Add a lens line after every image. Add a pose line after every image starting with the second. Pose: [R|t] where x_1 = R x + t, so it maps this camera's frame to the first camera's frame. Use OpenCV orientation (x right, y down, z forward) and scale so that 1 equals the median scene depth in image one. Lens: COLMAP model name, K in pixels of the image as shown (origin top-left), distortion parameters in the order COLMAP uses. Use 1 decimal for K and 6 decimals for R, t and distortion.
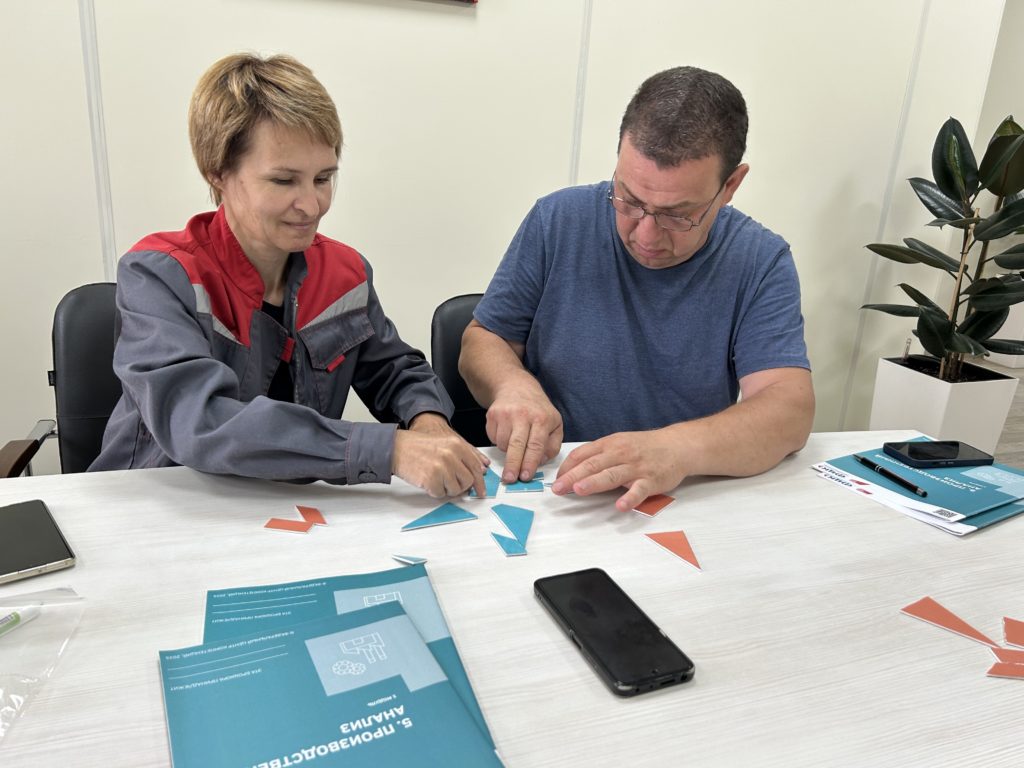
lens RADIAL K [[761.8, 0, 511.0], [0, 761.8, 380.7], [0, 0, 1]] dist [0.045953, -0.061799]
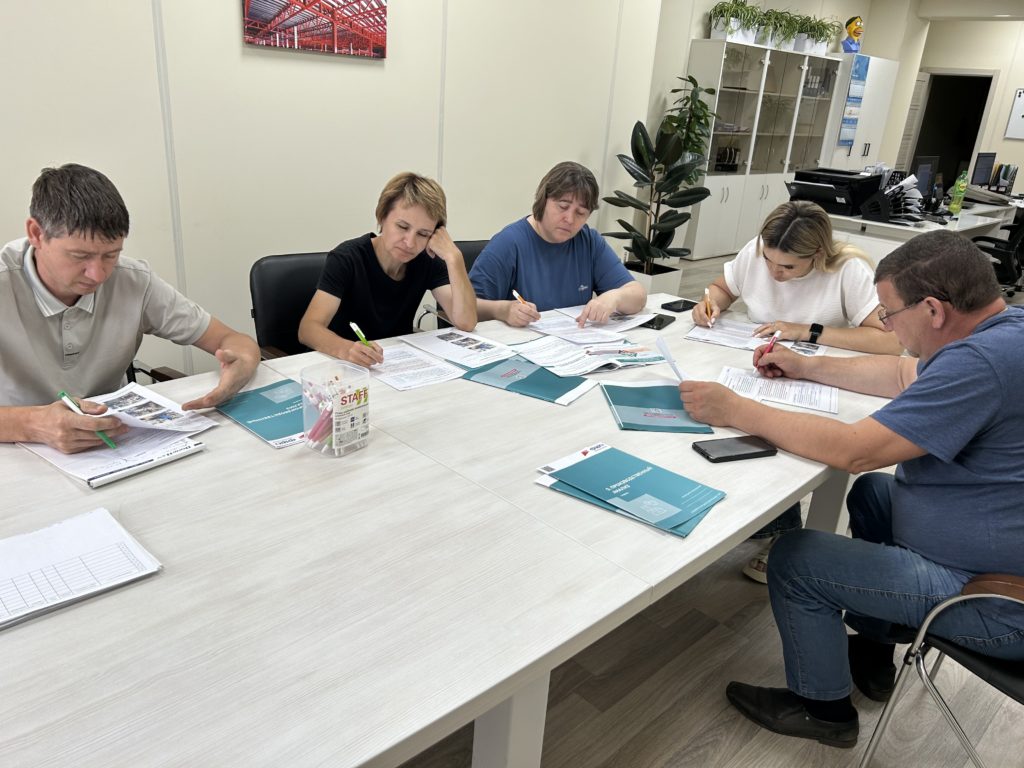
lens RADIAL K [[761.8, 0, 511.0], [0, 761.8, 380.7], [0, 0, 1]] dist [0.045953, -0.061799]
pose [[0.911124, -0.144010, 0.386153, -0.438381], [0.108948, 0.987794, 0.111322, 0.010795], [-0.397471, -0.059357, 0.915693, -0.495859]]
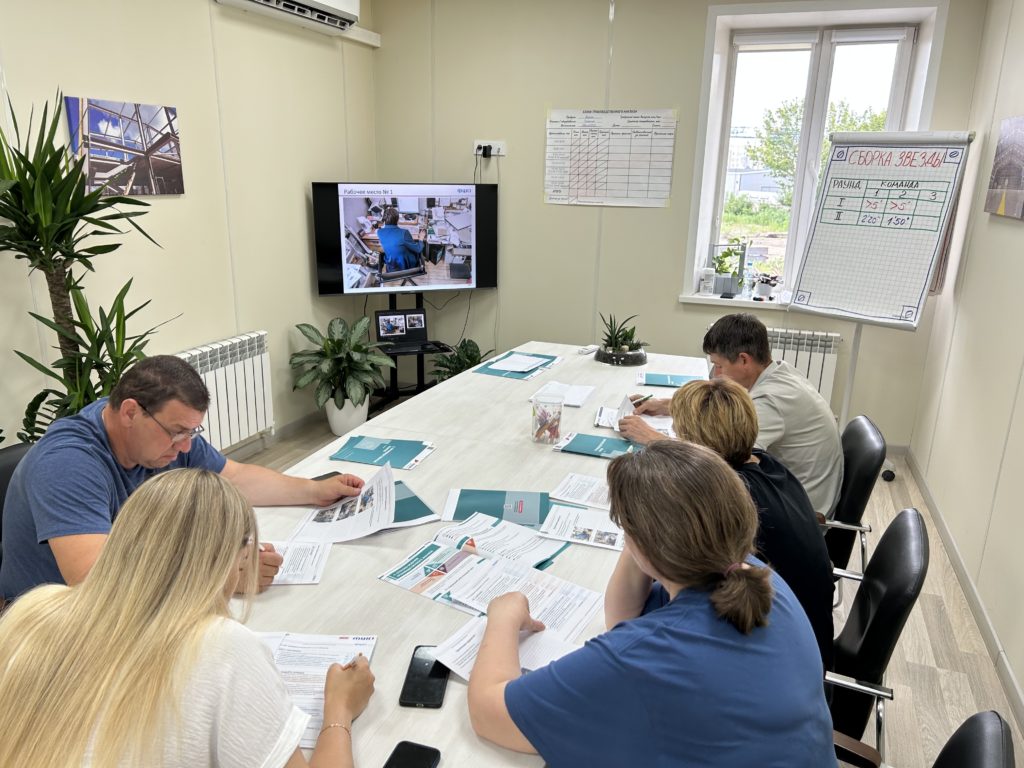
lens RADIAL K [[761.8, 0, 511.0], [0, 761.8, 380.7], [0, 0, 1]] dist [0.045953, -0.061799]
pose [[-0.637672, 0.131484, -0.759003, 0.516711], [-0.282573, 0.876708, 0.389276, -0.371489], [0.716608, 0.462704, -0.521899, 0.612332]]
